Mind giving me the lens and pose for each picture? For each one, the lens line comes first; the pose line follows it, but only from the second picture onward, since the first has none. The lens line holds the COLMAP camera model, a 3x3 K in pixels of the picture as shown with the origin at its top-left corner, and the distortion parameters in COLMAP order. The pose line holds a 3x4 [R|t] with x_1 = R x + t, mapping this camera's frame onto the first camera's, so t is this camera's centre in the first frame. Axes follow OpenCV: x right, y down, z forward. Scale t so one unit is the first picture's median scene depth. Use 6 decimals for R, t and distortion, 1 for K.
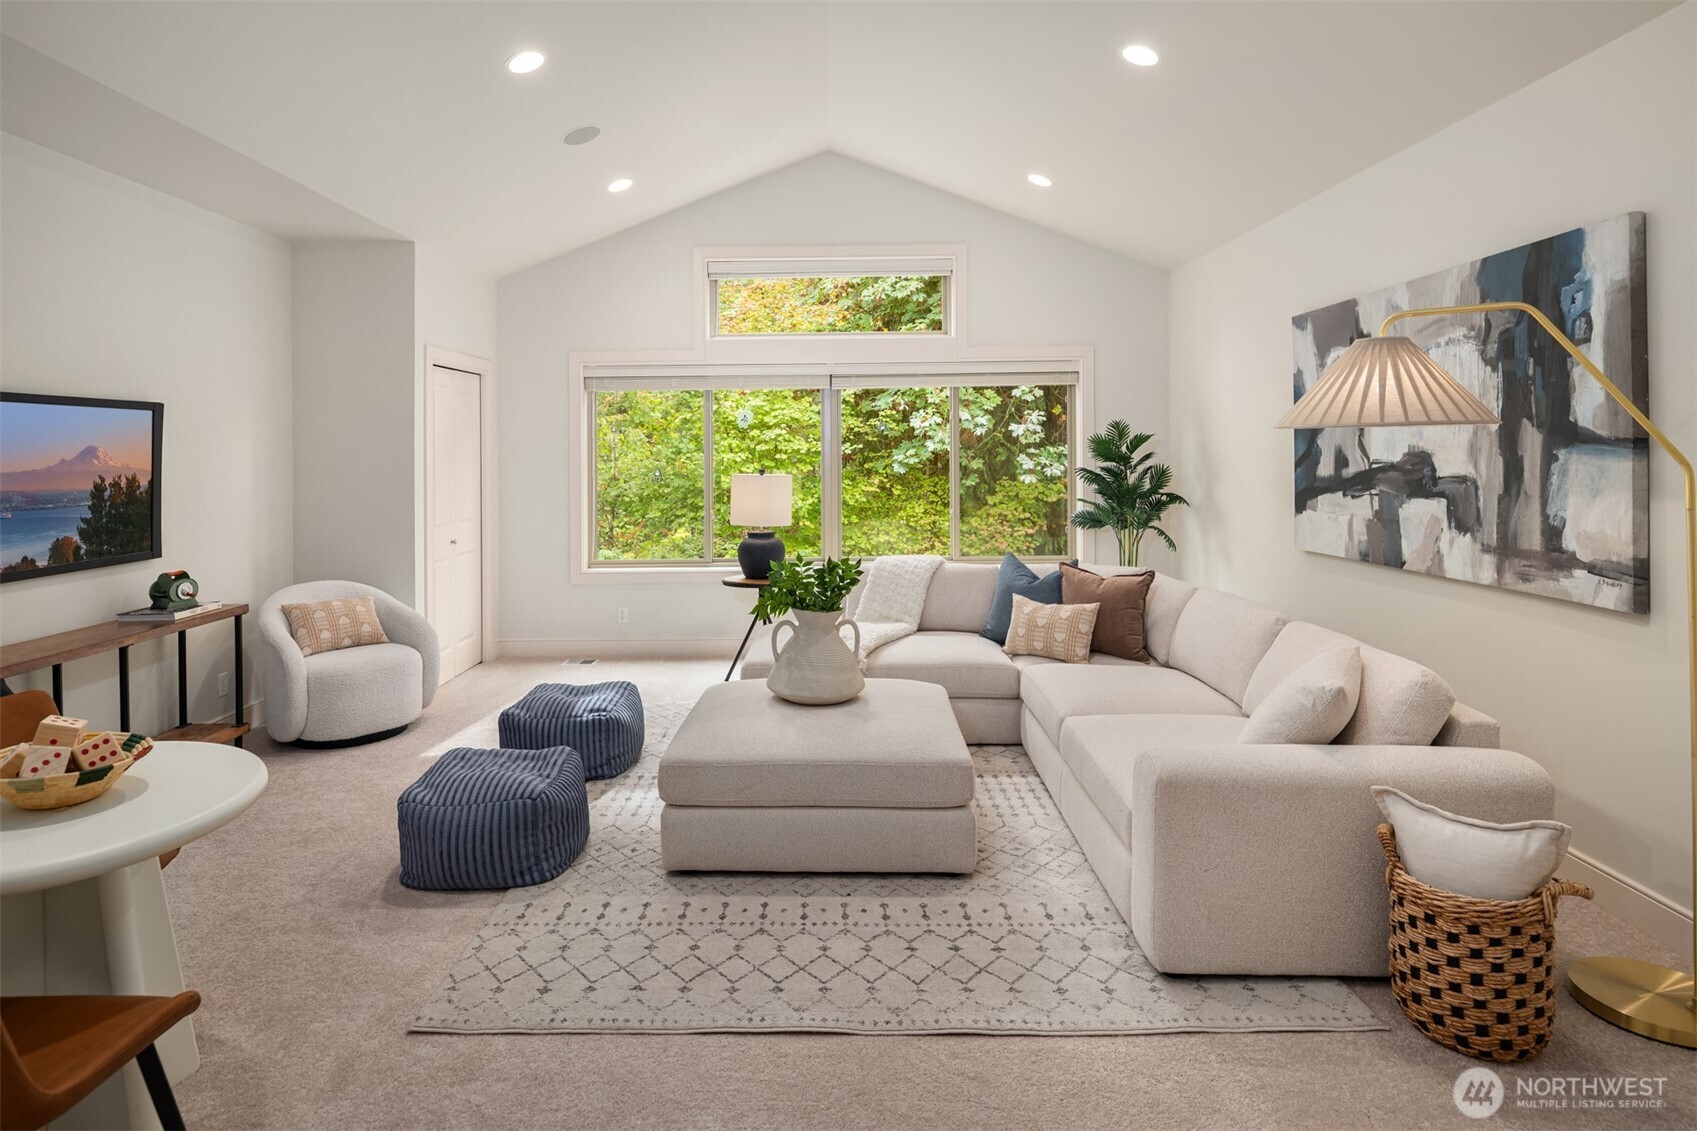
lens RADIAL K [[928.8, 0, 844.9], [0, 928.8, 455.6], [0, 0, 1]] dist [-0.000436, -0.000136]
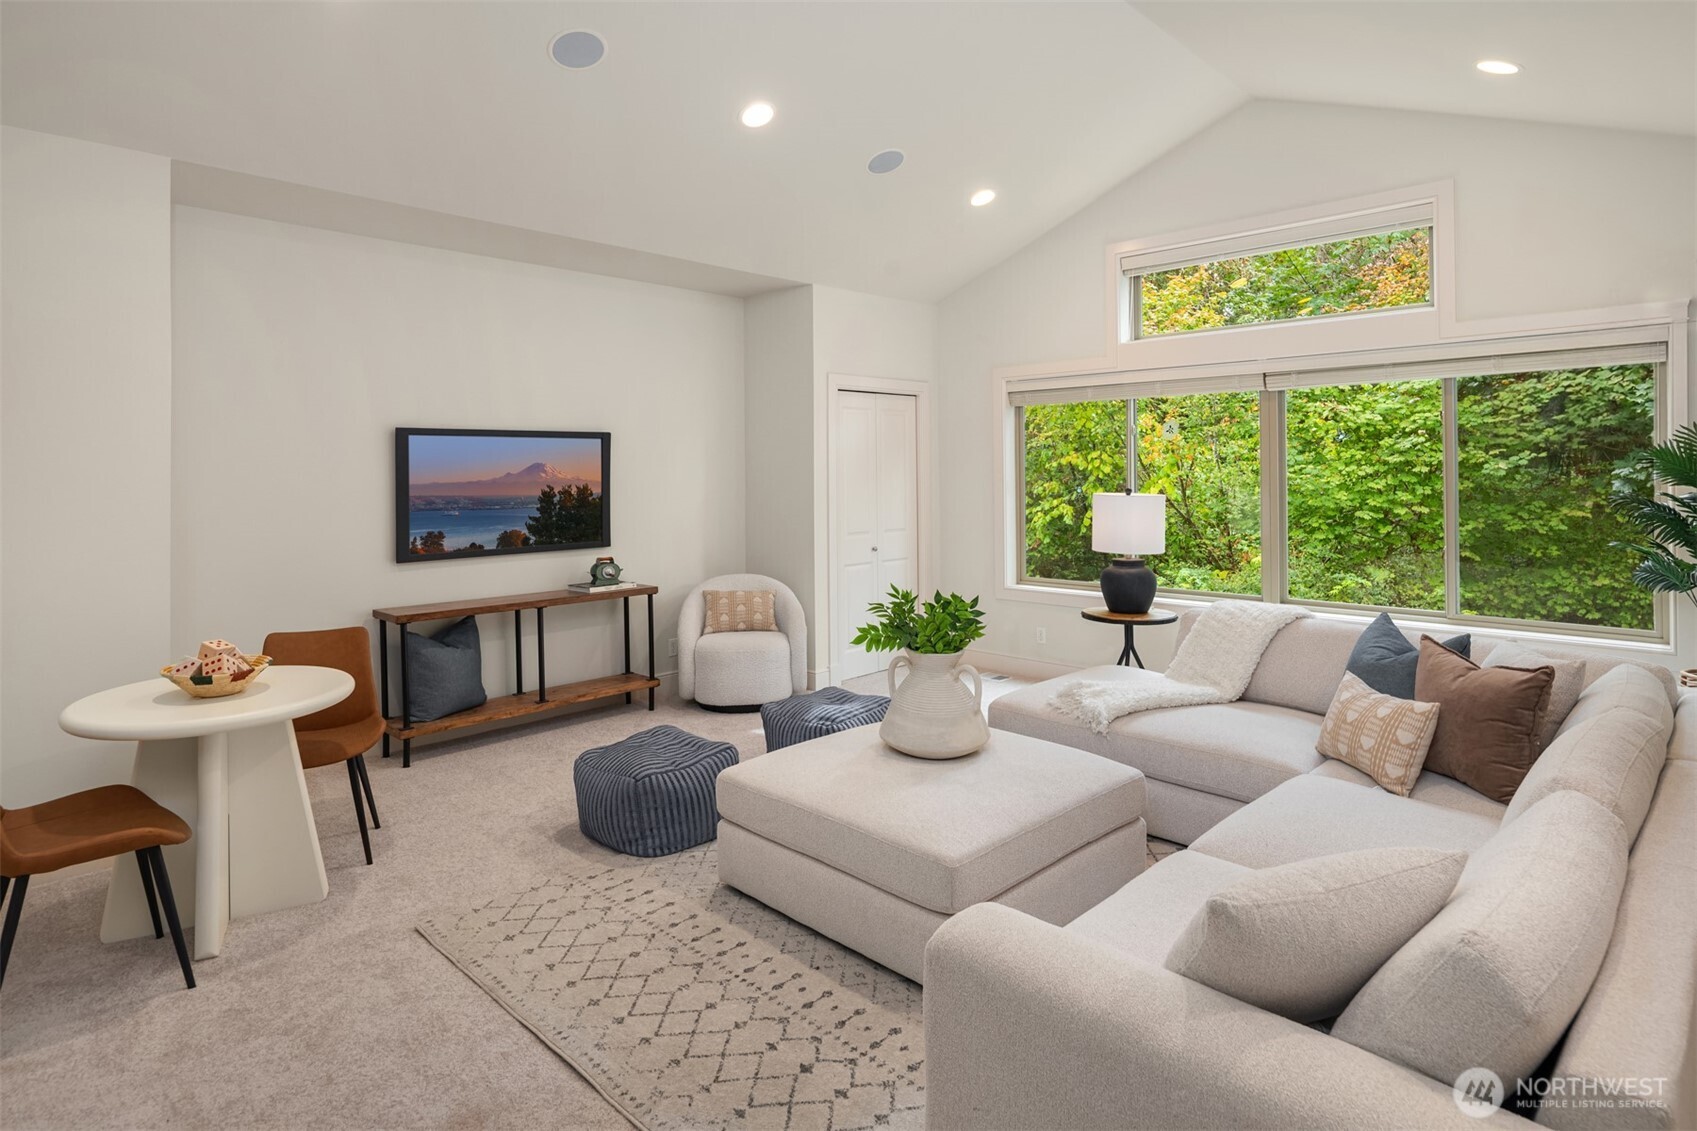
lens RADIAL K [[920.8, 0, 847.6], [0, 920.8, 479.3], [0, 0, 1]] dist [-0.002796, -0.001340]
pose [[0.724857, 0.009702, -0.688831, 0.448136], [-0.000295, 0.999905, 0.013773, -0.006952], [0.688899, -0.009780, 0.724791, 0.271993]]
